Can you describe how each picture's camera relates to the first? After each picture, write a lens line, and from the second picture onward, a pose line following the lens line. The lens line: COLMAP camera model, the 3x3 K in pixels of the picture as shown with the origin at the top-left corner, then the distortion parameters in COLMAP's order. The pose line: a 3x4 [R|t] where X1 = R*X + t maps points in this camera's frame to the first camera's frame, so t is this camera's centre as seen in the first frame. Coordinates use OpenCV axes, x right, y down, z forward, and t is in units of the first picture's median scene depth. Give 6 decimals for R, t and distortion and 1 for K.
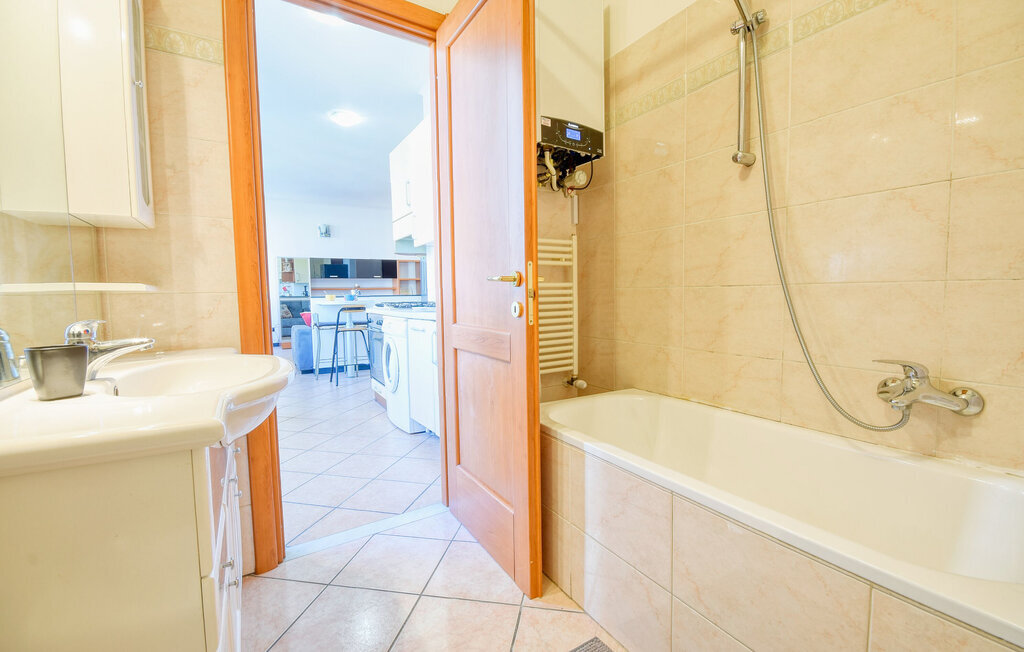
lens RADIAL K [[471.7, 0, 512.0], [0, 471.7, 326.0], [0, 0, 1]] dist [-0.001028, -0.000058]
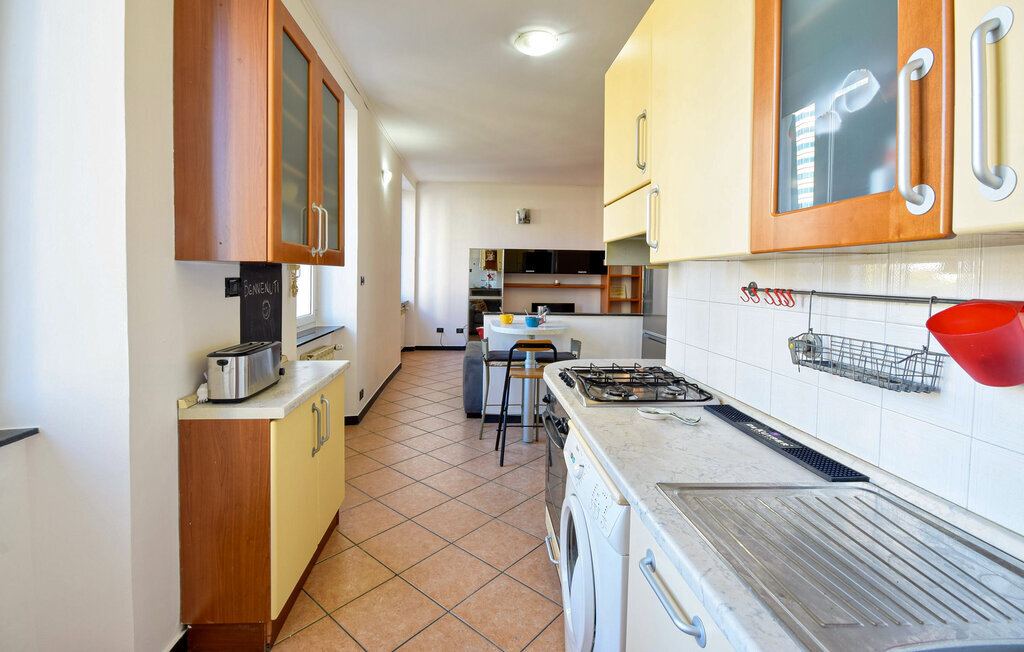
lens RADIAL K [[477.0, 0, 489.3], [0, 477.0, 291.1], [0, 0, 1]] dist [0.000924, -0.000069]
pose [[0.886736, 0.047118, -0.459869, -0.056533], [-0.061541, 0.997970, -0.016414, -0.052262], [0.458162, 0.042855, 0.887835, 0.229132]]
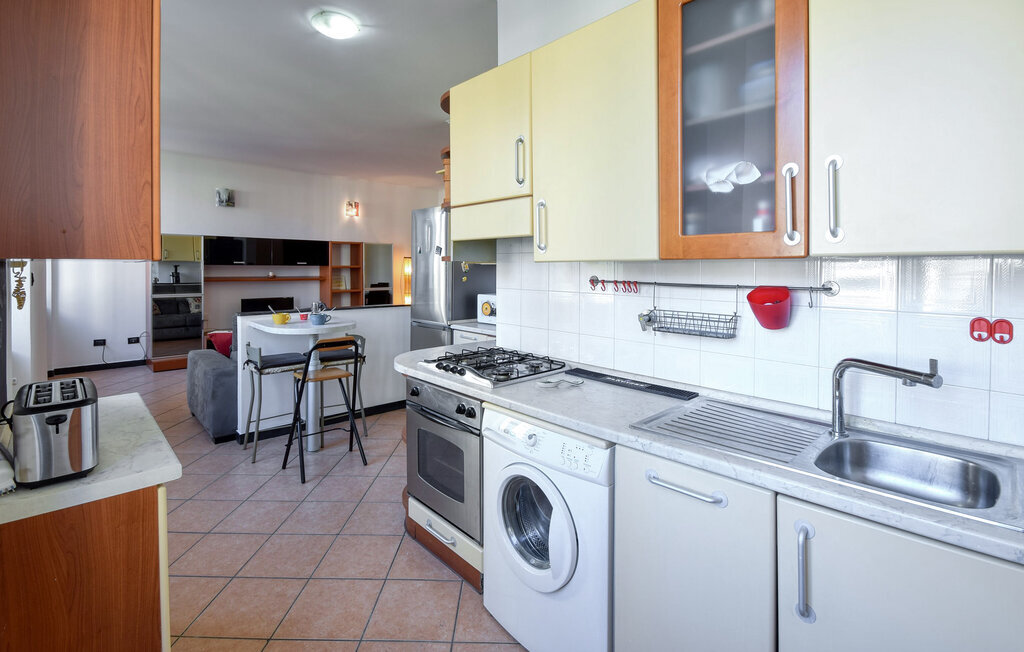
lens RADIAL K [[473.0, 0, 517.7], [0, 473.0, 274.3], [0, 0, 1]] dist [-0.000127, -0.000197]
pose [[0.968419, 0.023506, 0.248216, -0.148112], [-0.009914, 0.998389, -0.055869, -0.051507], [-0.249130, 0.051643, 0.967092, 0.206262]]
